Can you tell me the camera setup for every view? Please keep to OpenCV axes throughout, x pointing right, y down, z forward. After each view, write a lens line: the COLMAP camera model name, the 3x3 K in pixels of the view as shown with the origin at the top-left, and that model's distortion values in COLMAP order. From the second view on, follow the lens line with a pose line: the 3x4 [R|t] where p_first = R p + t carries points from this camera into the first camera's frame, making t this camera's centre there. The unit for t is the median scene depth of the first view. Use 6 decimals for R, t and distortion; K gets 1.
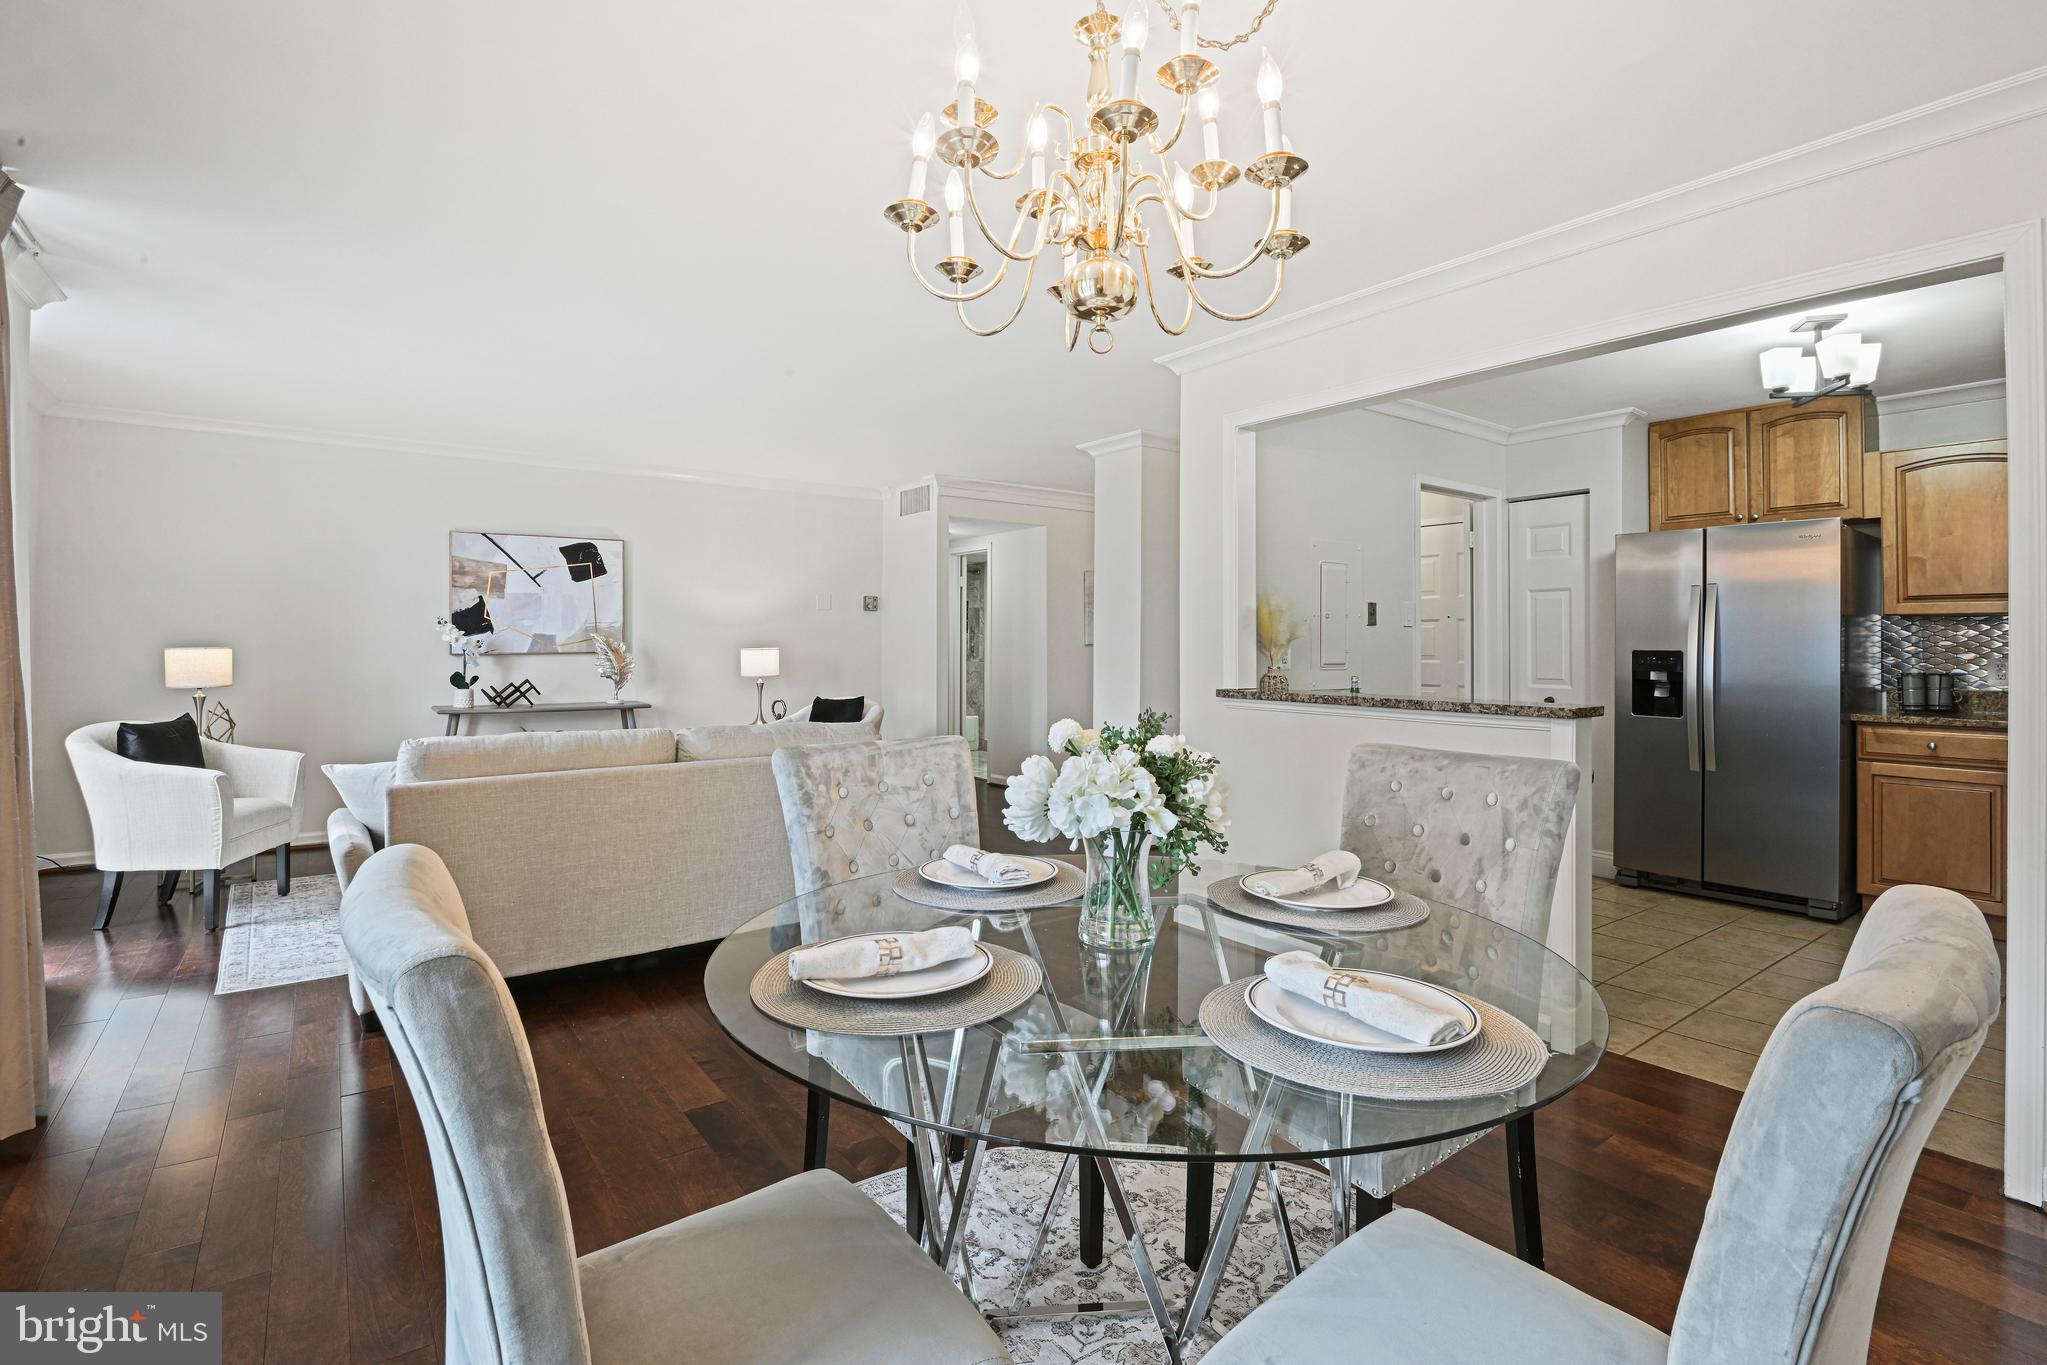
lens RADIAL K [[973.6, 0, 1017.2], [0, 973.6, 627.7], [0, 0, 1]] dist [-0.015310, -0.002189]
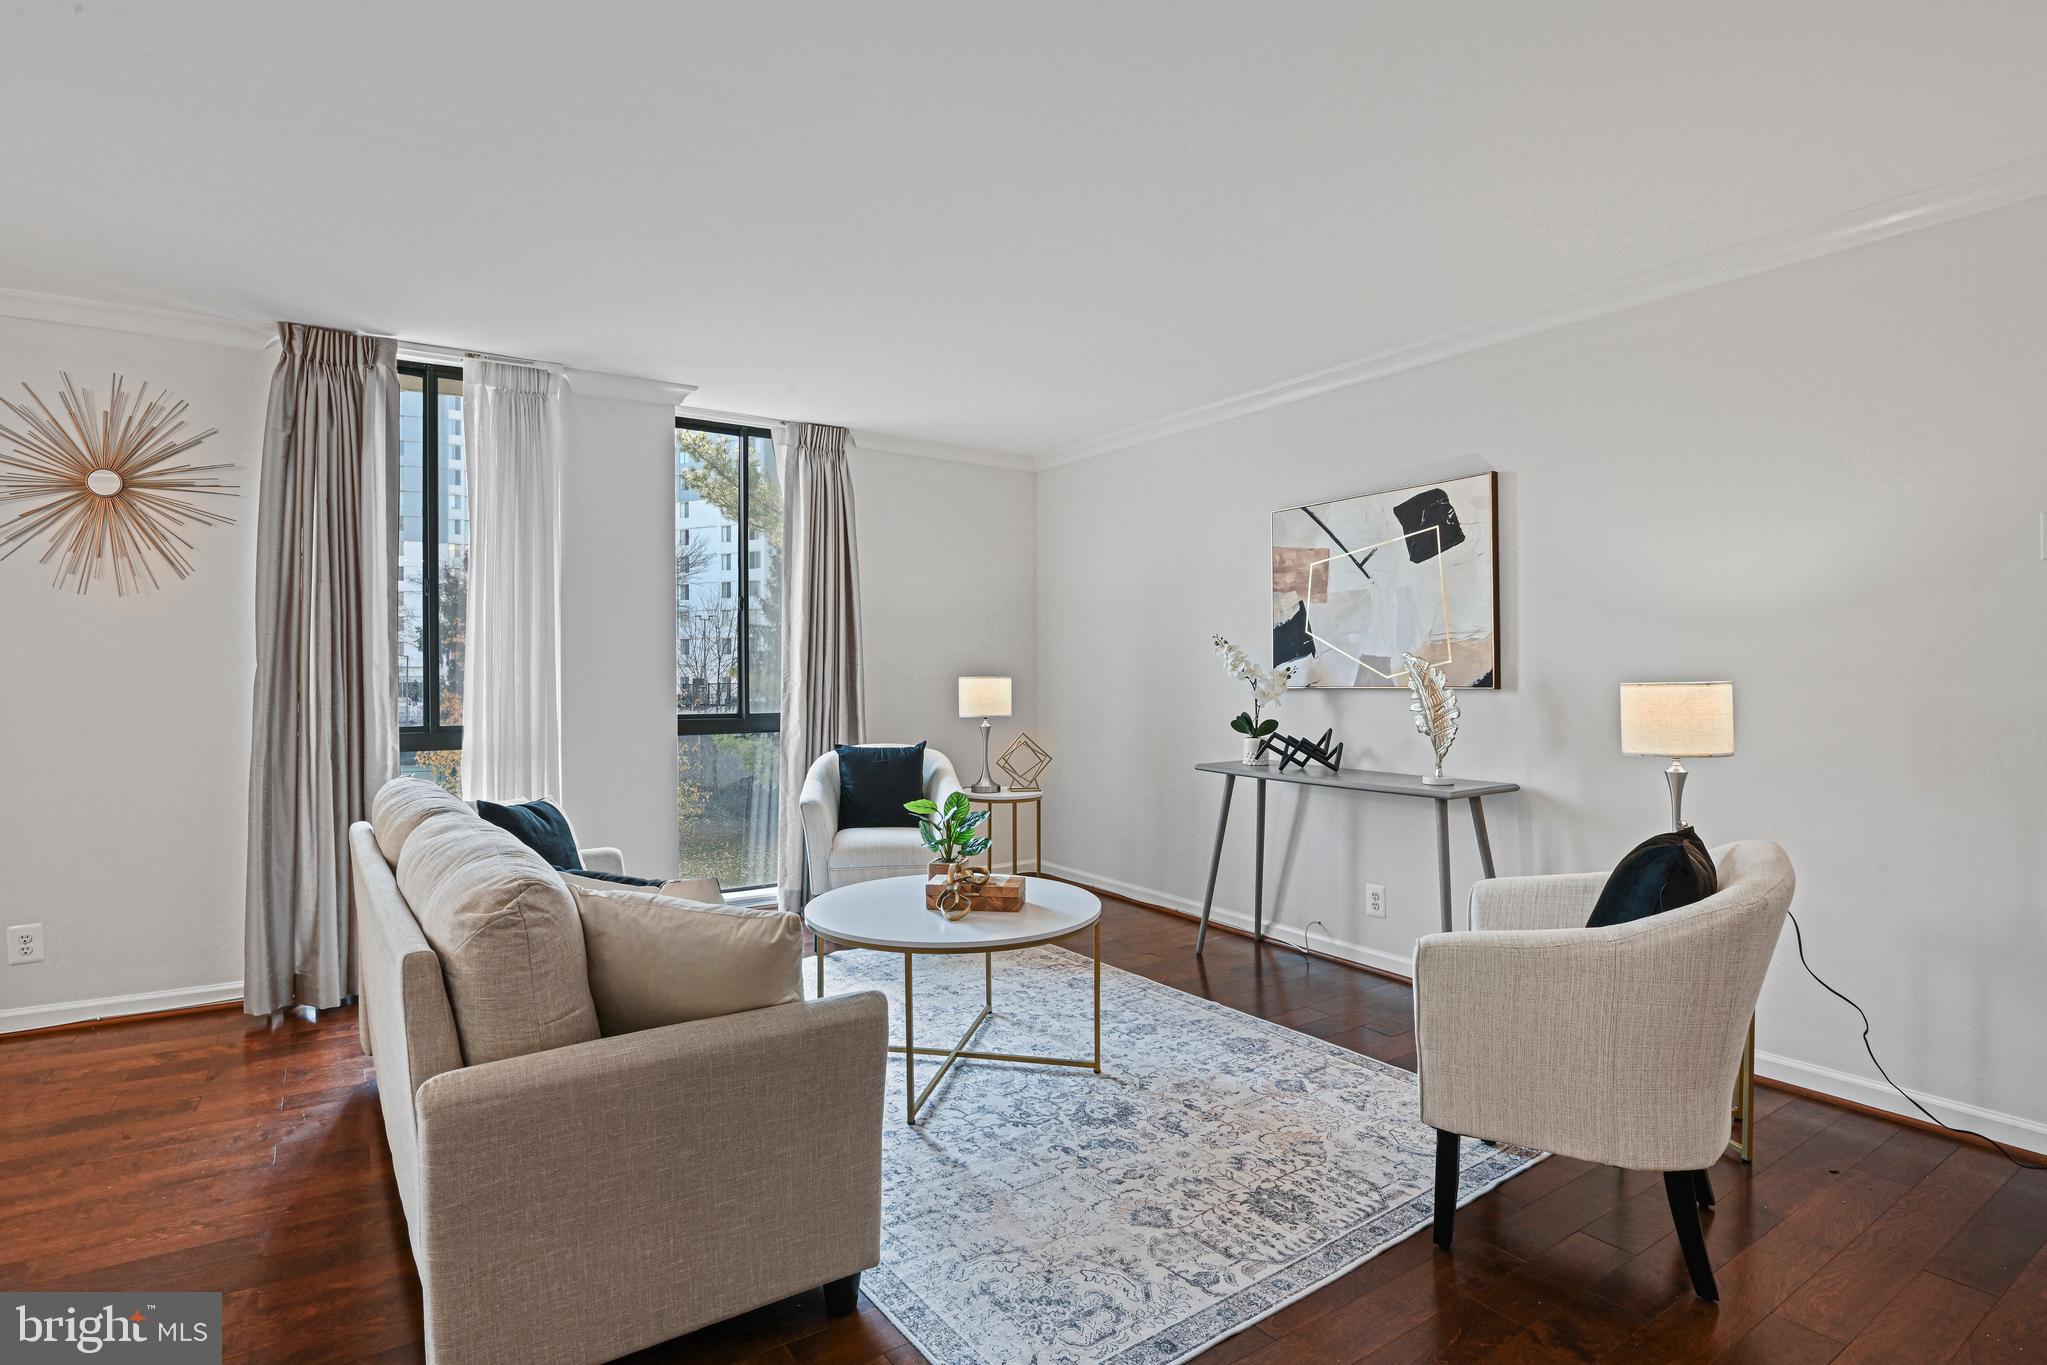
lens RADIAL K [[1028.5, 0, 1024.4], [0, 1028.5, 674.9], [0, 0, 1]] dist [-0.019213, -0.004261]
pose [[-0.030448, -0.002019, -0.999534, 0.182694], [0.017855, 0.999837, -0.002564, 0.018863], [0.999377, -0.017925, -0.030407, 0.937180]]
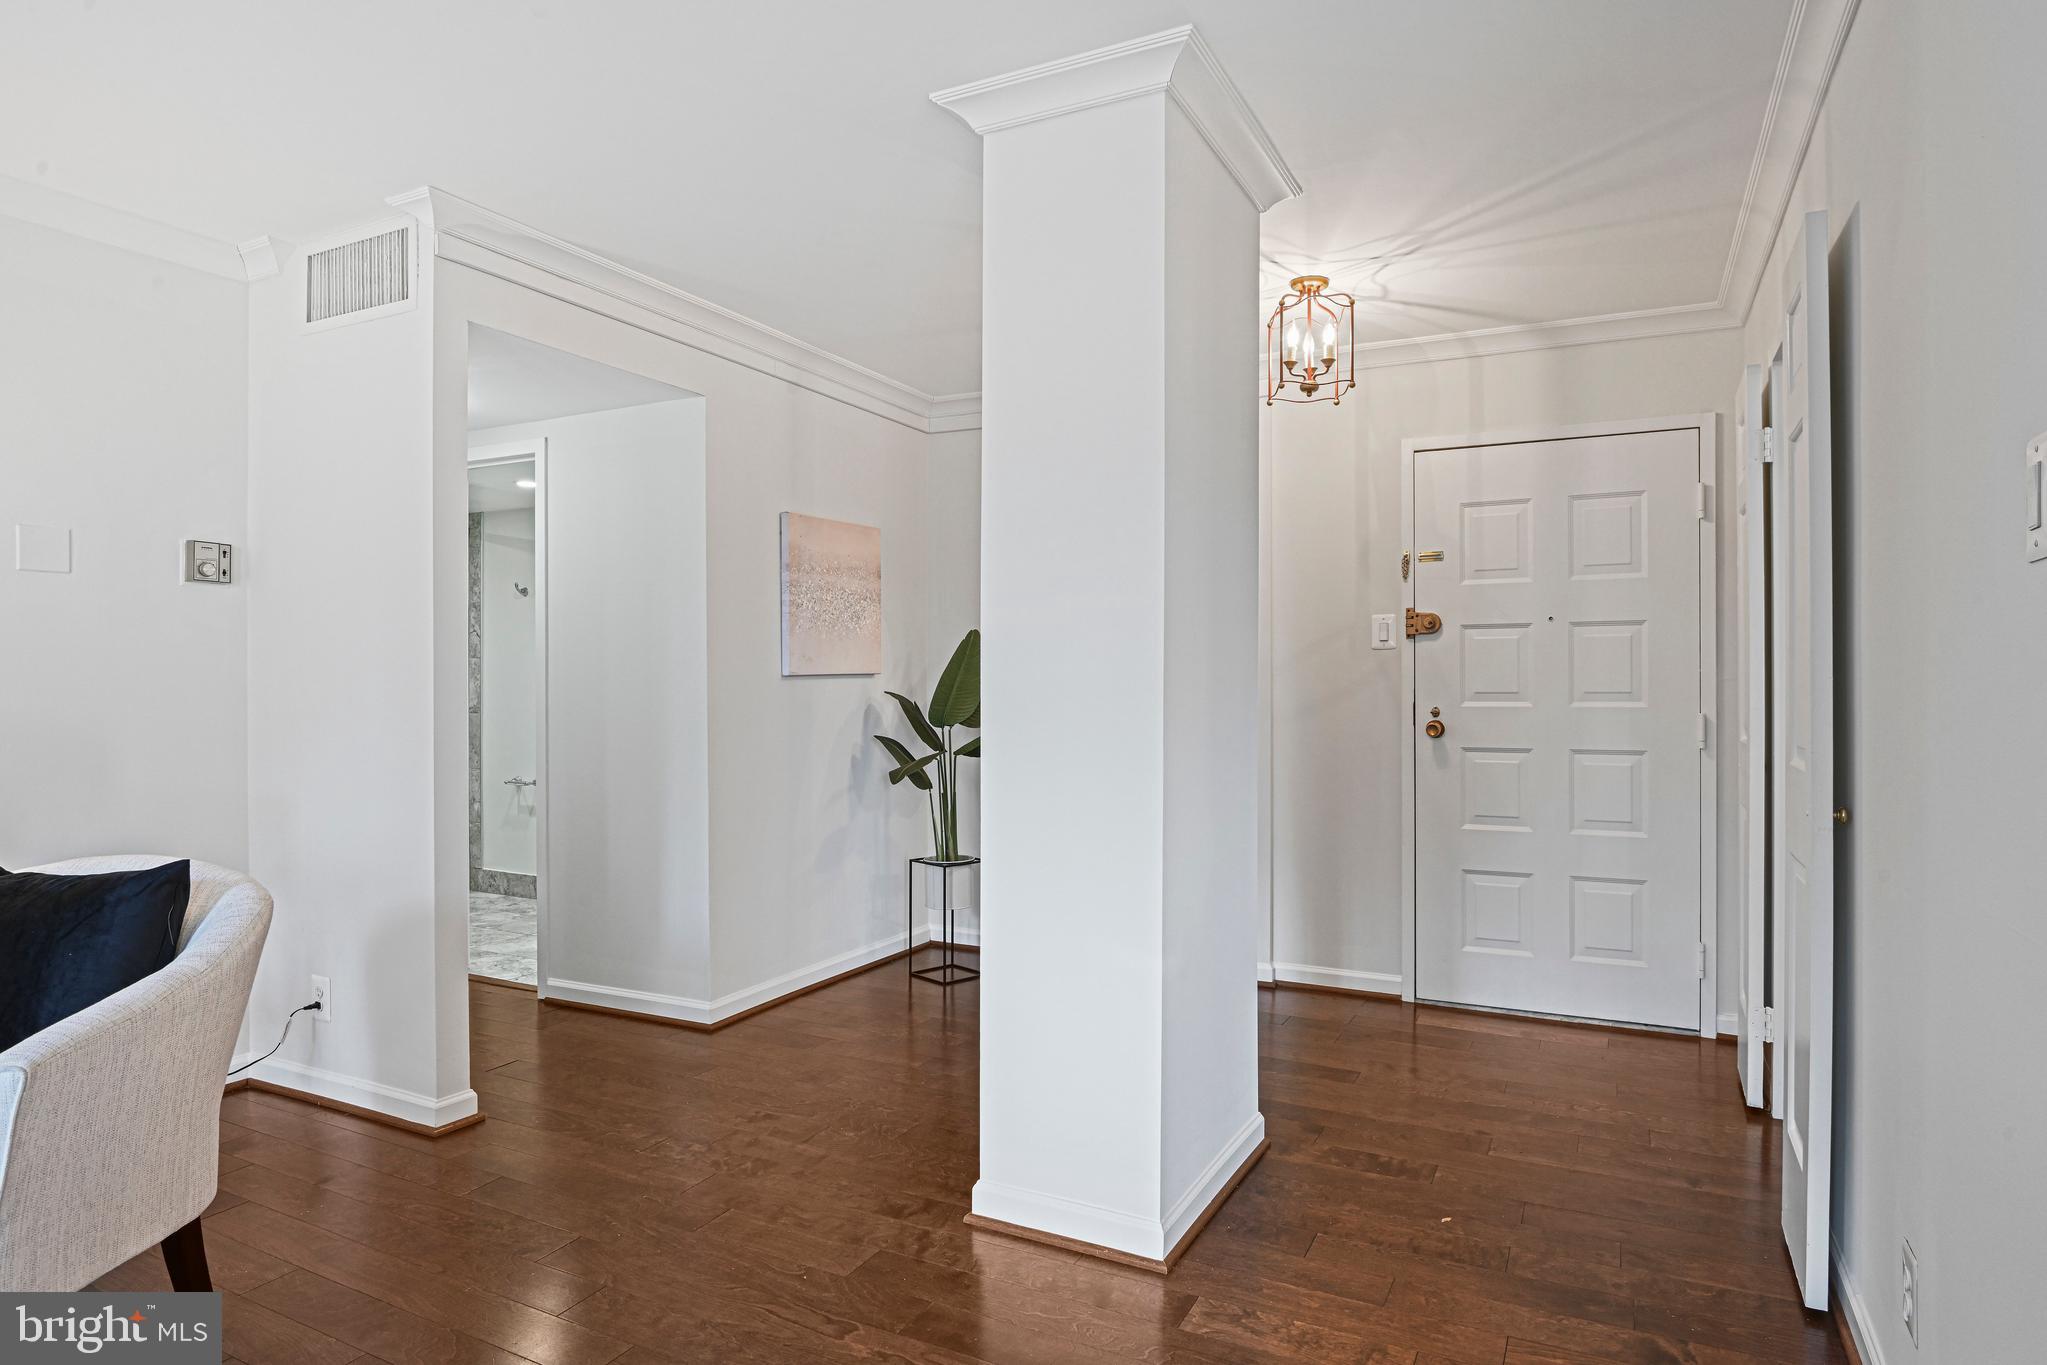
lens RADIAL K [[1158.5, 0, 1045.5], [0, 1158.5, 682.1], [0, 0, 1]] dist [-0.019760, -0.005029]
pose [[0.888037, -0.009872, 0.459665, -0.101491], [0.000389, 0.999785, 0.020720, 0.012141], [-0.459771, -0.018221, 0.887850, 0.685370]]
